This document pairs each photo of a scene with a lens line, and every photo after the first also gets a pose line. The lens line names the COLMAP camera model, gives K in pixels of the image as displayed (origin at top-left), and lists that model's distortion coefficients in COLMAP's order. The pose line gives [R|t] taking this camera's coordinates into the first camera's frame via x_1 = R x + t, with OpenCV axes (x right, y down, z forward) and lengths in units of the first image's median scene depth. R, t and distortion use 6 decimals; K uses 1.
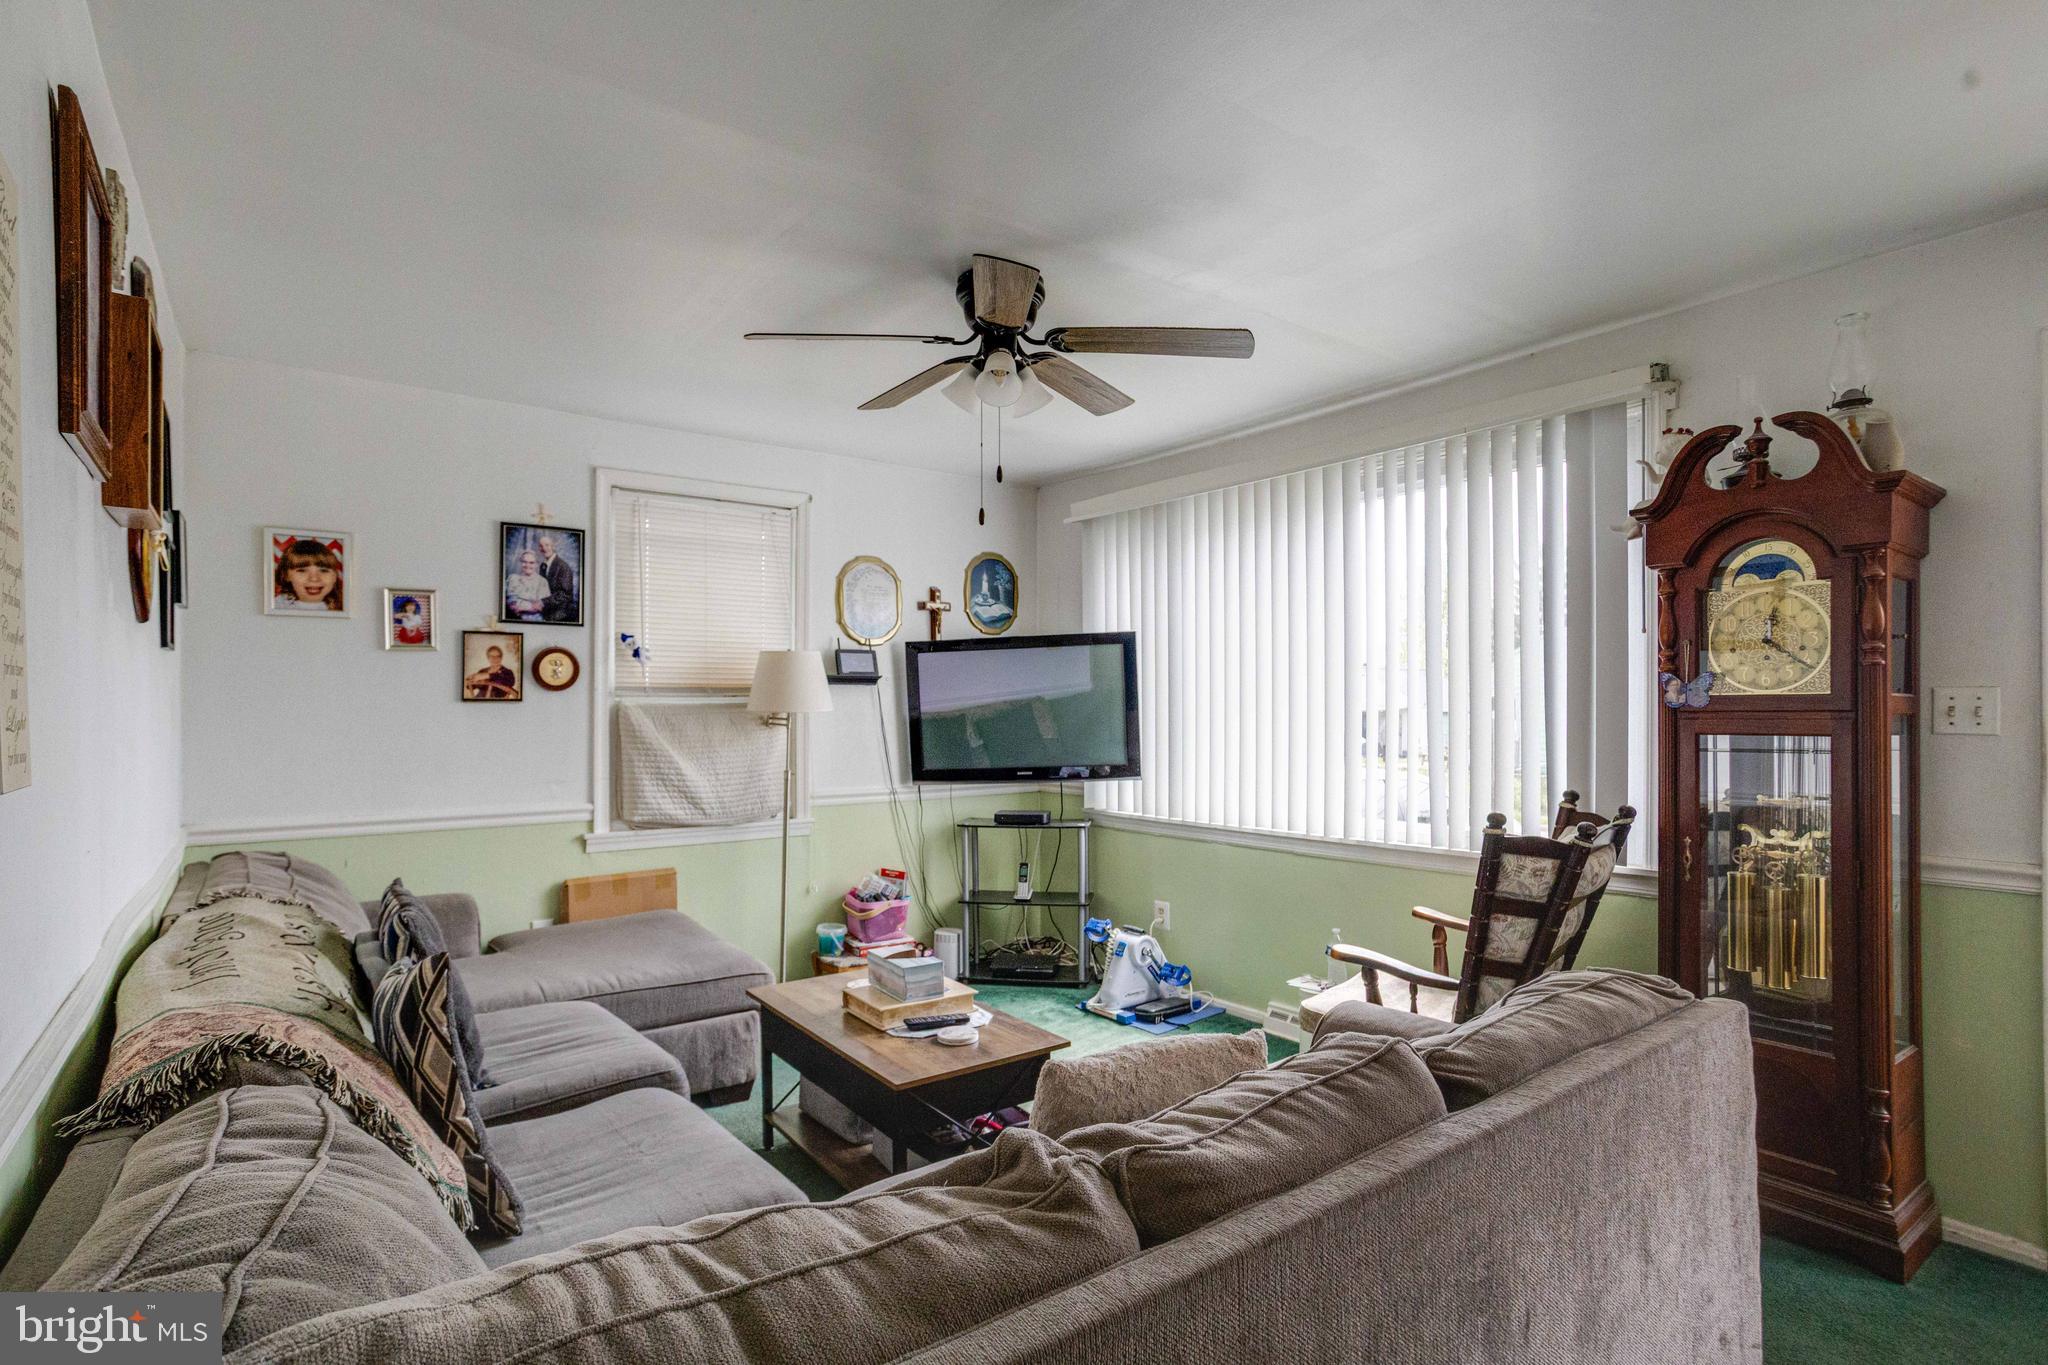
lens RADIAL K [[1035.4, 0, 1014.4], [0, 1035.4, 721.3], [0, 0, 1]] dist [-0.055661, 0.046934]
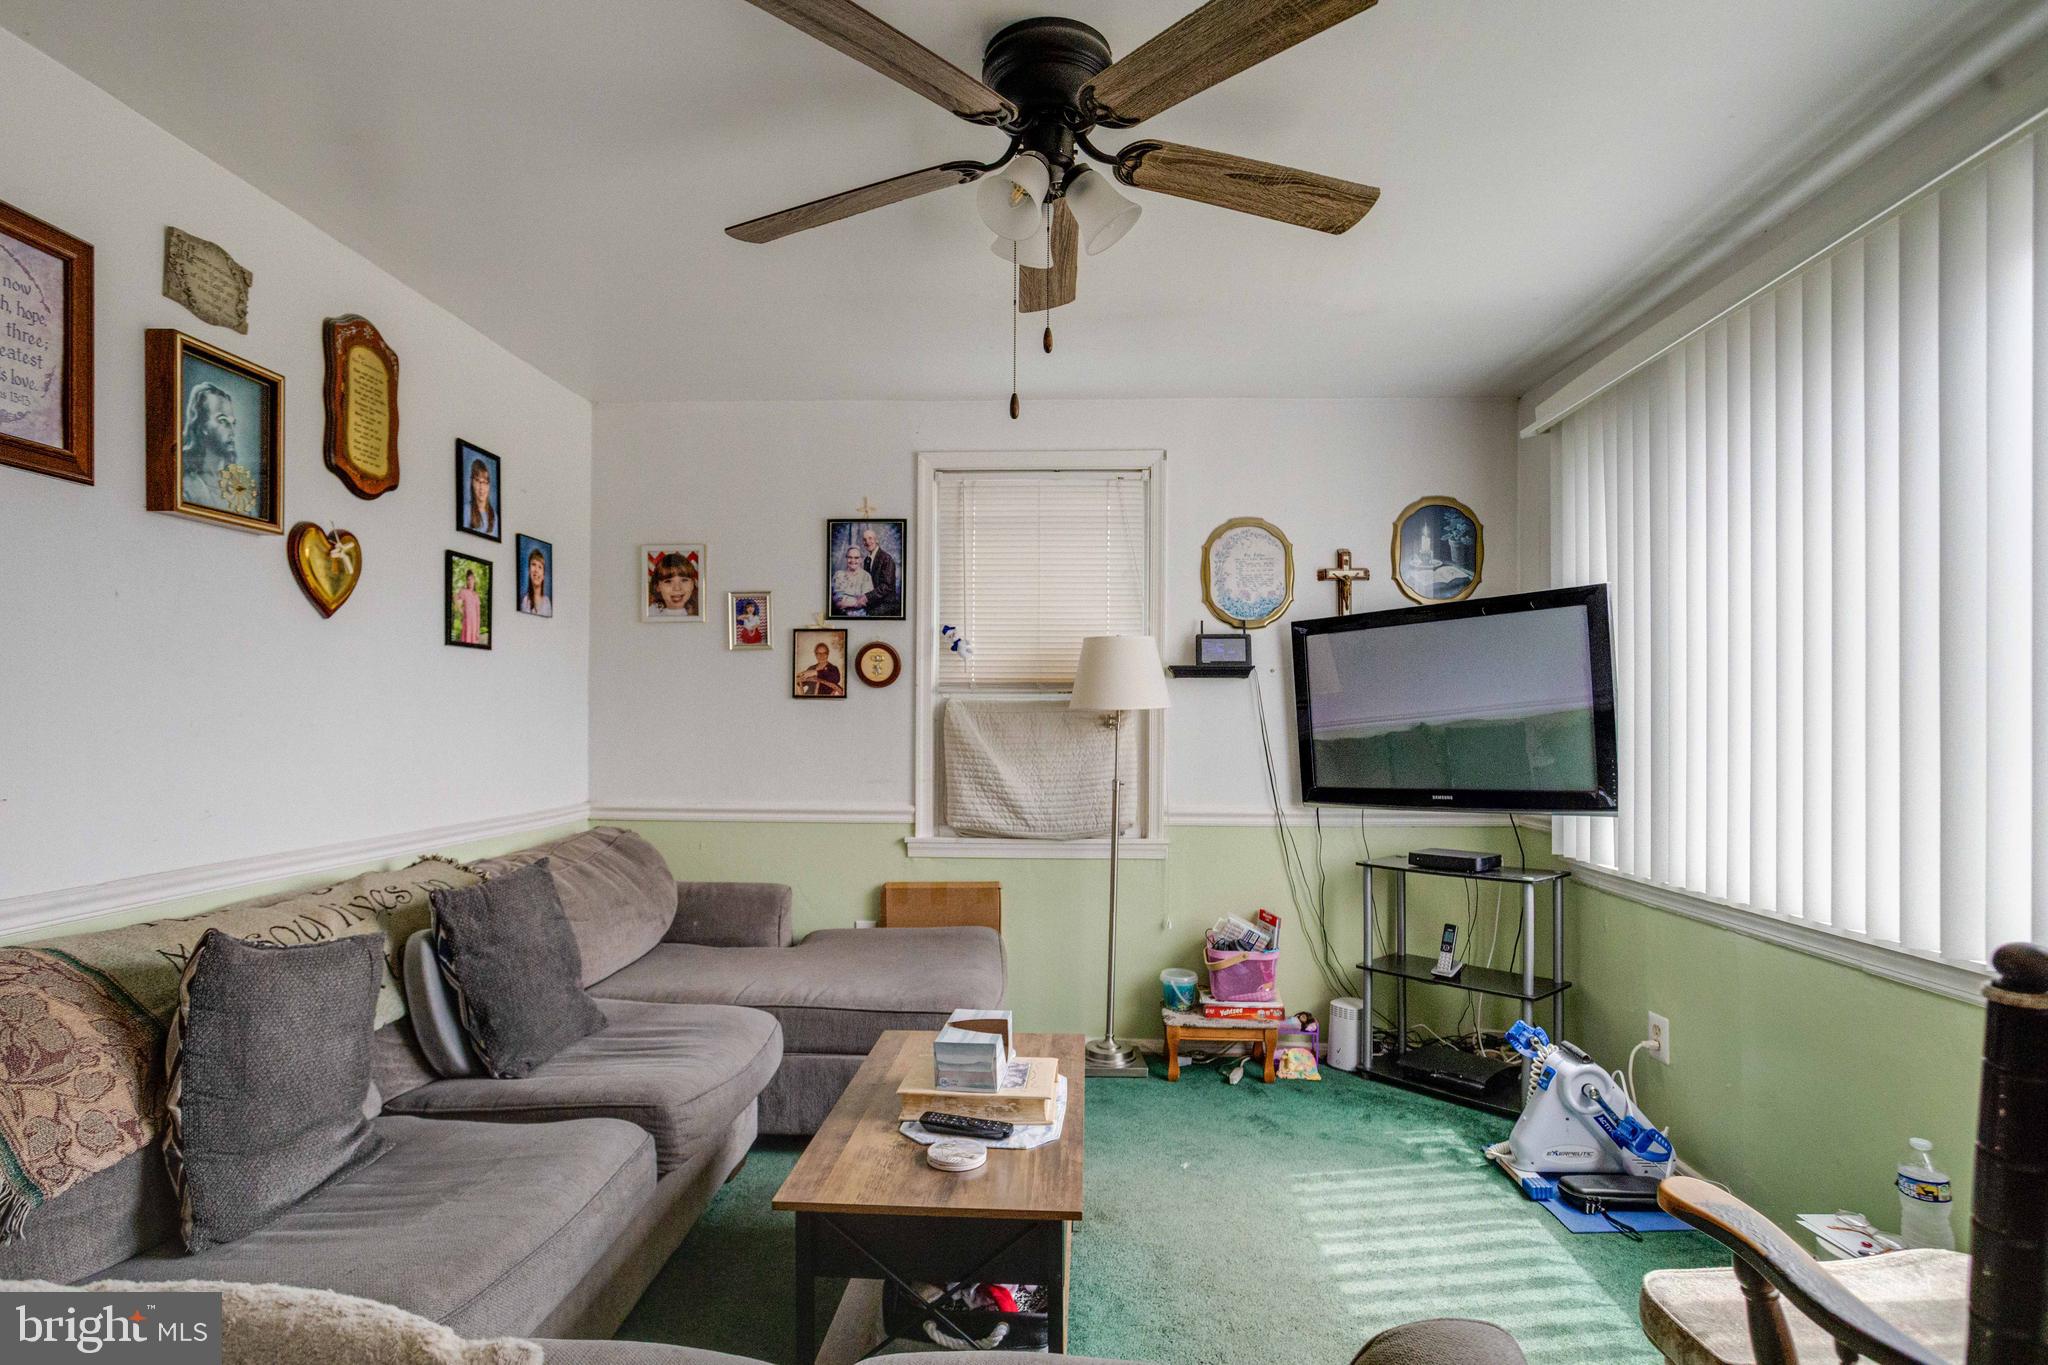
lens RADIAL K [[1035.4, 0, 1014.4], [0, 1035.4, 721.3], [0, 0, 1]] dist [-0.055661, 0.046934]
pose [[0.767155, 0.001570, -0.641460, 0.274782], [-0.014665, 0.999779, -0.015091, 0.015305], [0.641294, 0.020984, 0.767008, 0.322304]]
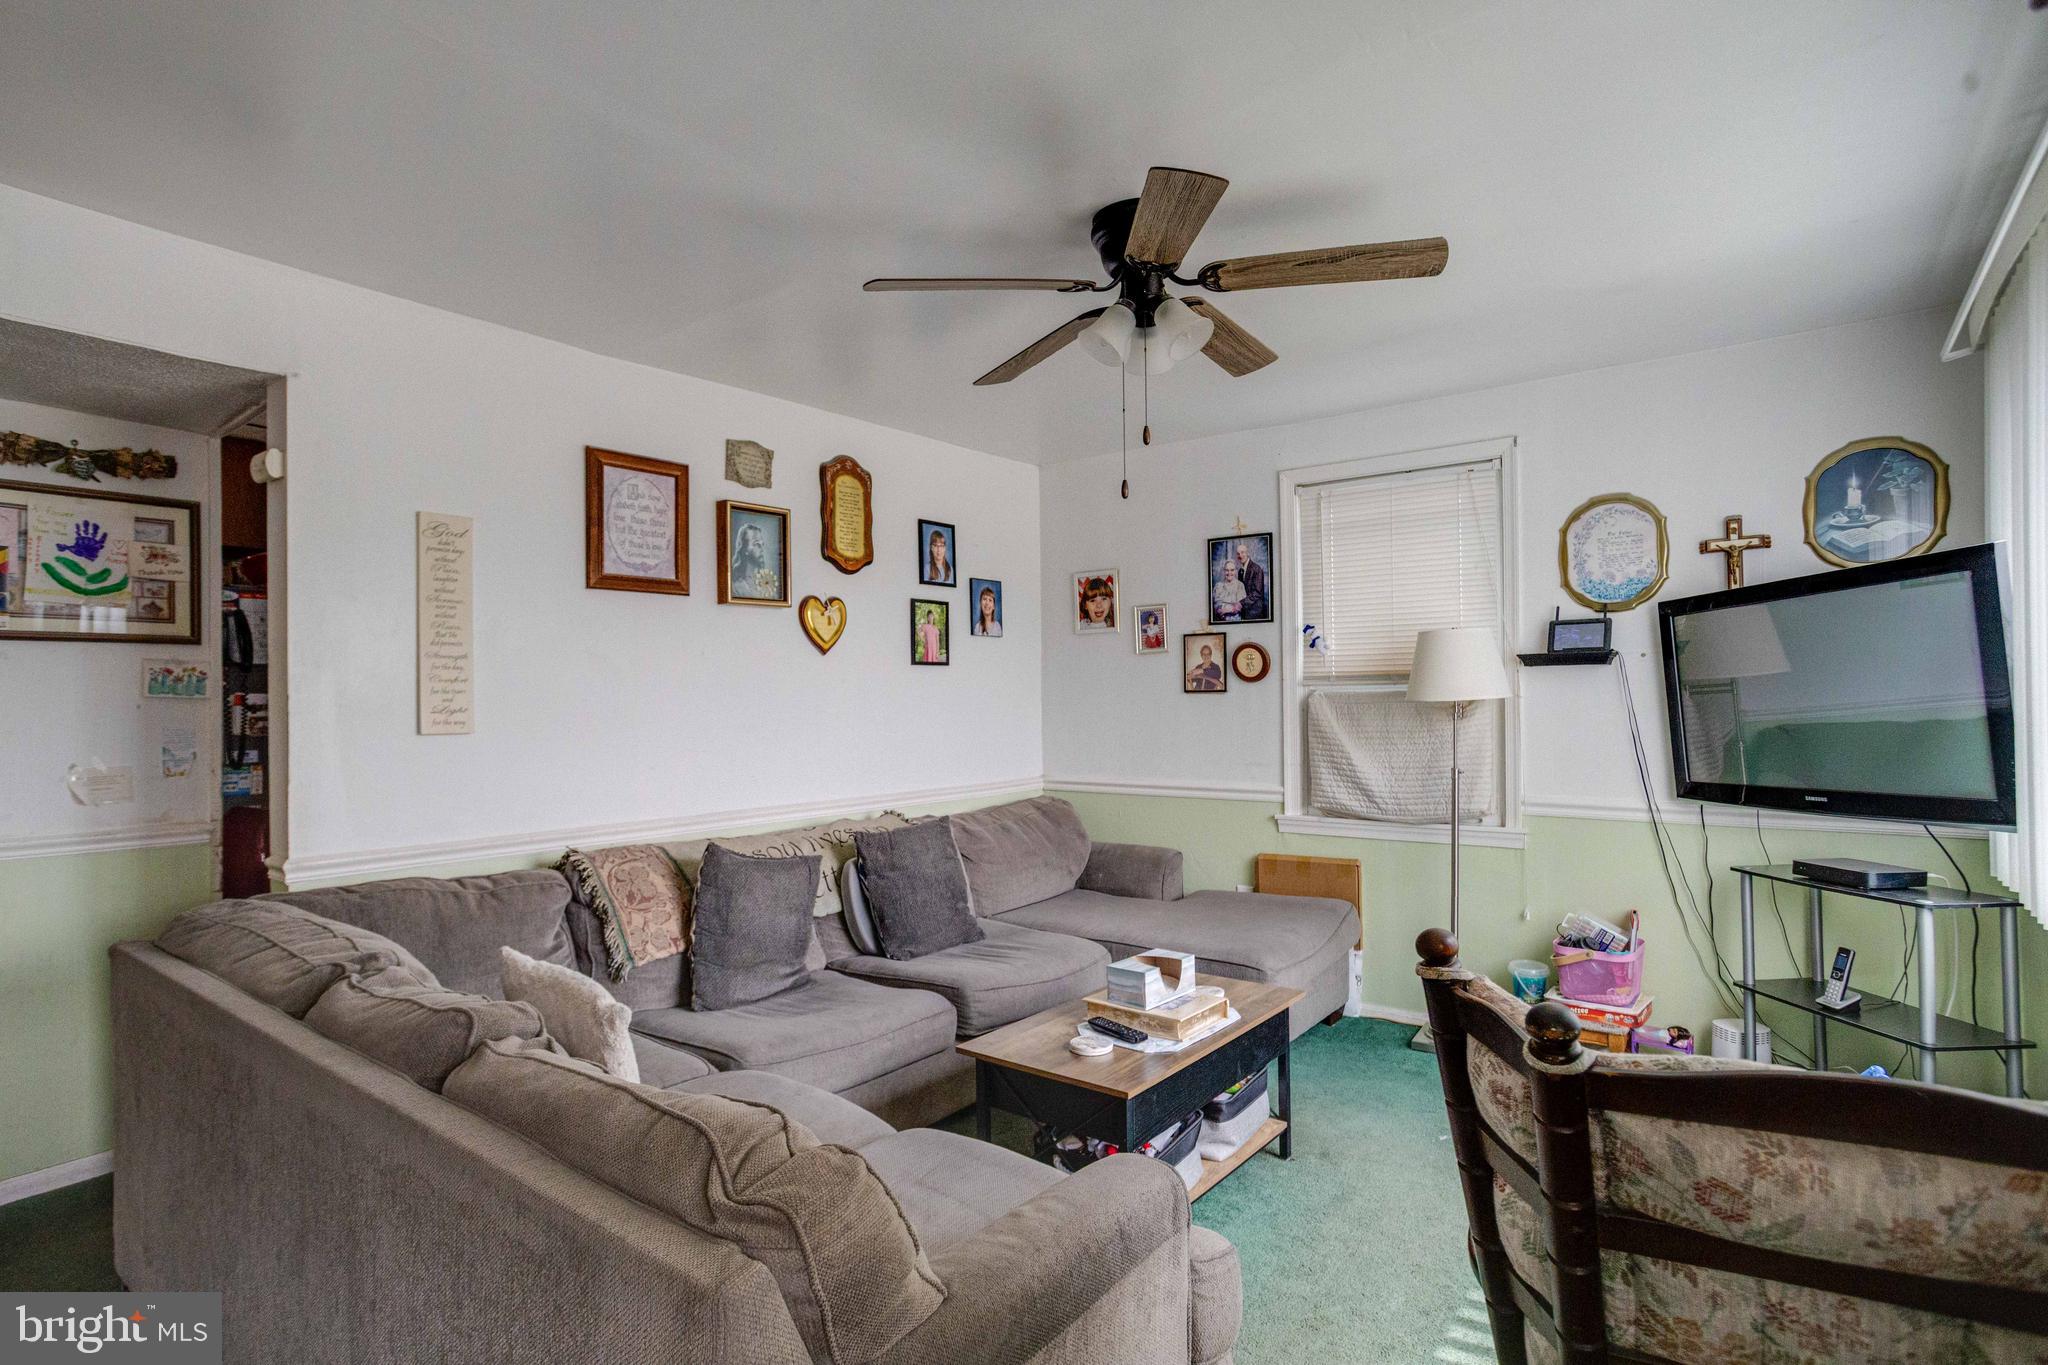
lens RADIAL K [[1030.9, 0, 1009.8], [0, 1030.9, 696.4], [0, 0, 1]] dist [-0.046986, 0.036226]
pose [[0.254421, -0.005352, -0.967079, 0.549568], [-0.003676, 0.999972, -0.006501, -0.005700], [0.967087, 0.005210, 0.254394, 0.451576]]
